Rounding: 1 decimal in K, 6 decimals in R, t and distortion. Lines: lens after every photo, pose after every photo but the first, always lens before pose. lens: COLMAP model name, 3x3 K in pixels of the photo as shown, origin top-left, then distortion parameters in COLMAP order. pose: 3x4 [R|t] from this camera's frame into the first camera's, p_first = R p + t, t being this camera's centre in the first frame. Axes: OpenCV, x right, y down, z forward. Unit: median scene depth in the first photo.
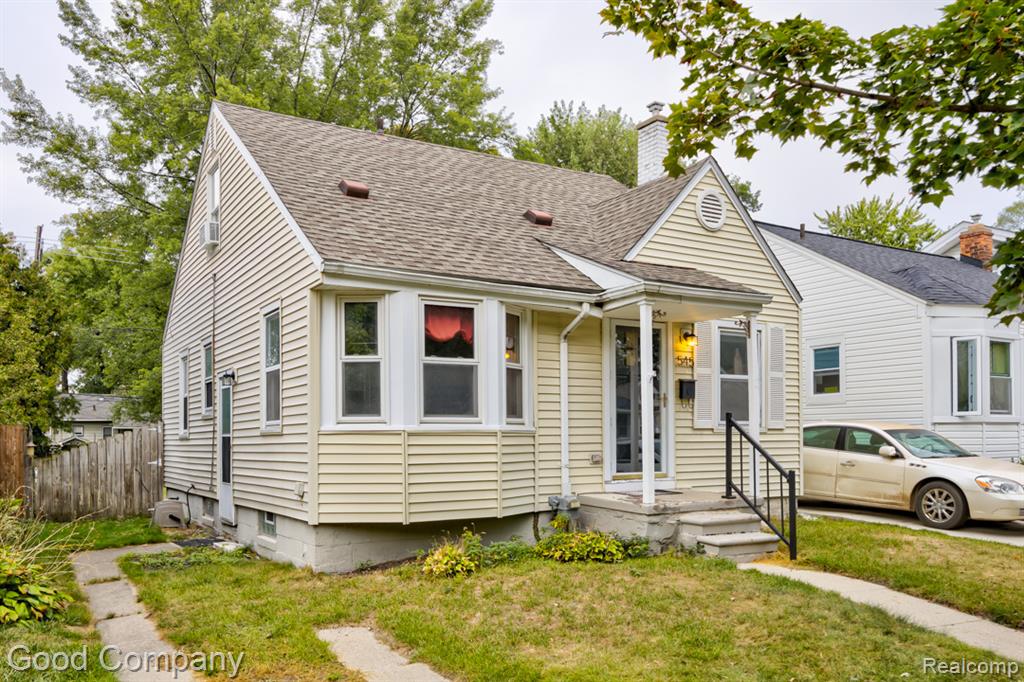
lens RADIAL K [[645.9, 0, 511.9], [0, 645.9, 327.2], [0, 0, 1]] dist [-0.002100, -0.001423]
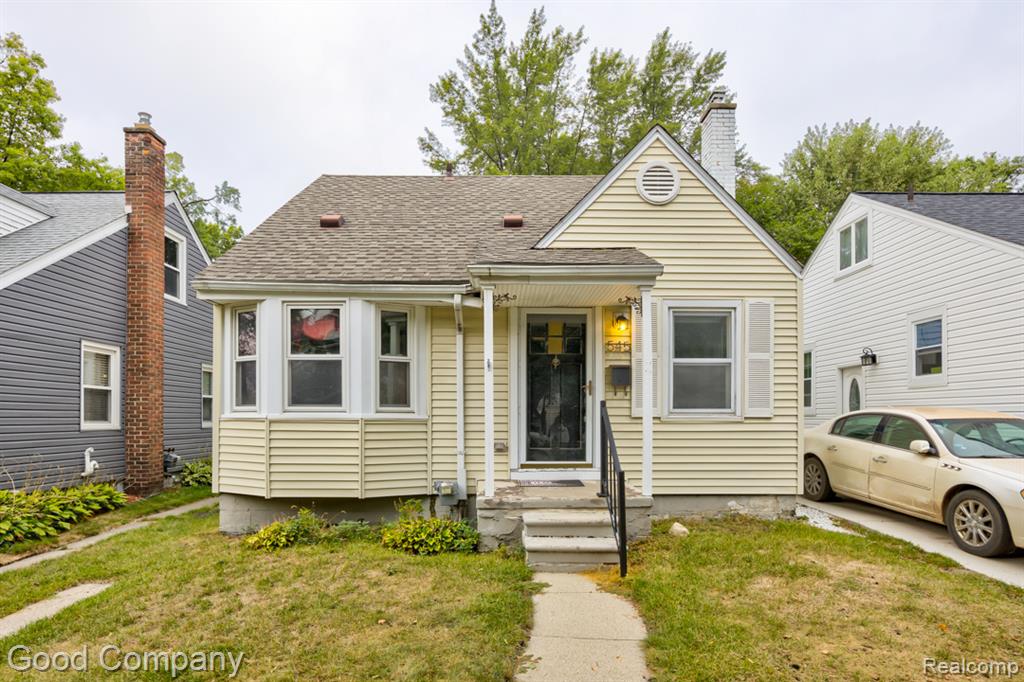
lens RADIAL K [[493.8, 0, 512.8], [0, 493.8, 345.9], [0, 0, 1]] dist [-0.014914, 0.001548]
pose [[0.900860, -0.052746, -0.430894, 0.448113], [0.064297, 0.997855, 0.012277, 0.033864], [0.429322, -0.038765, 0.902319, 0.284059]]
